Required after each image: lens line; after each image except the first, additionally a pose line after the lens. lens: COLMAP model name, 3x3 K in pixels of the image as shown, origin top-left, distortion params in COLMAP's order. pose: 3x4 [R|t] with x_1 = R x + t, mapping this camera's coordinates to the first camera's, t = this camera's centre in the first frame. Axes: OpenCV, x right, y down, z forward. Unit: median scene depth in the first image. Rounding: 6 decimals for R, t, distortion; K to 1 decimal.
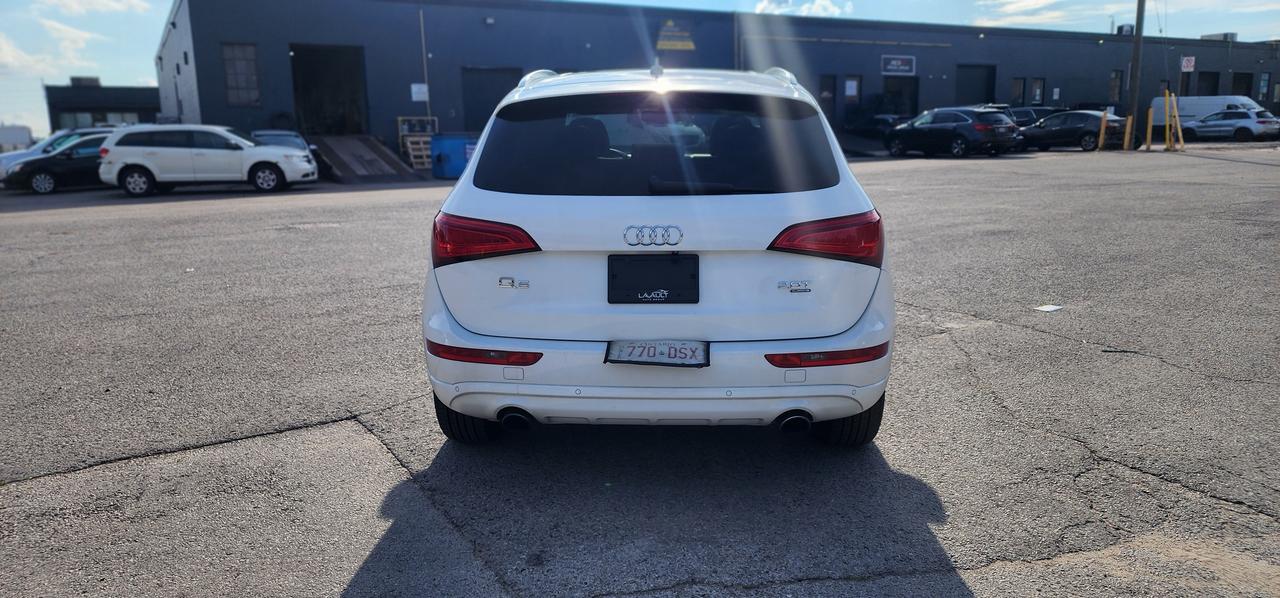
lens RADIAL K [[869.1, 0, 640.0], [0, 869.1, 299.0], [0, 0, 1]] dist [0.065431, -0.055340]
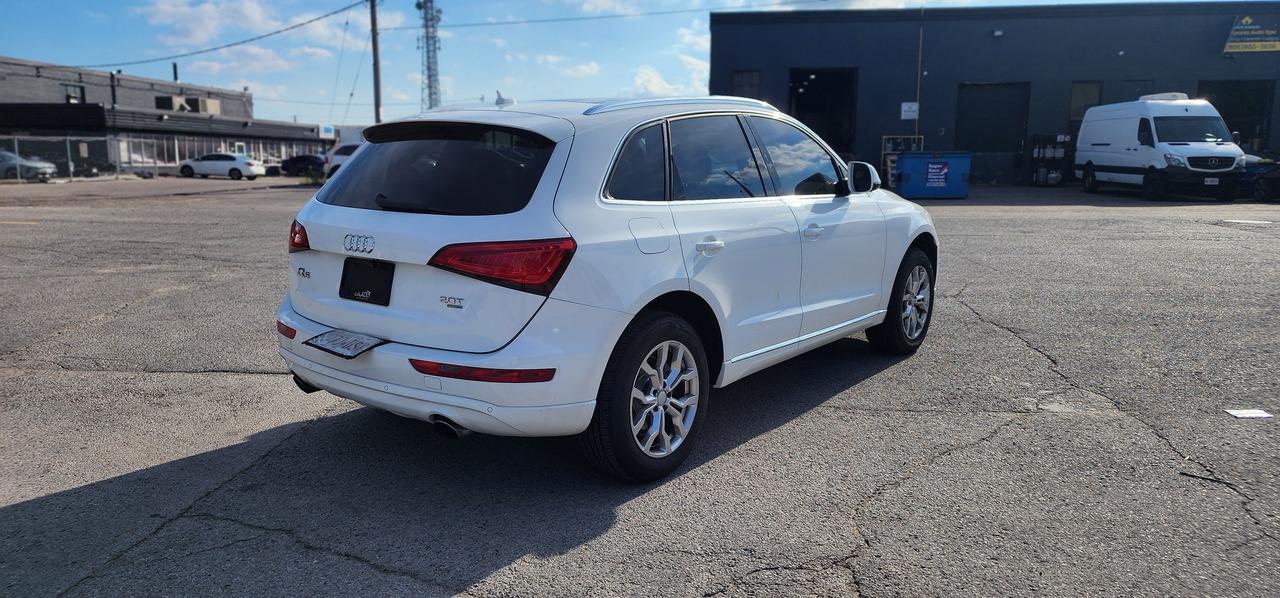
lens RADIAL K [[869.1, 0, 640.0], [0, 869.1, 299.0], [0, 0, 1]] dist [0.065431, -0.055340]
pose [[0.810553, 0.114955, -0.574272, 0.147128], [-0.125914, 0.991823, 0.020816, -0.010335], [0.571969, 0.055437, 0.818400, 0.037100]]
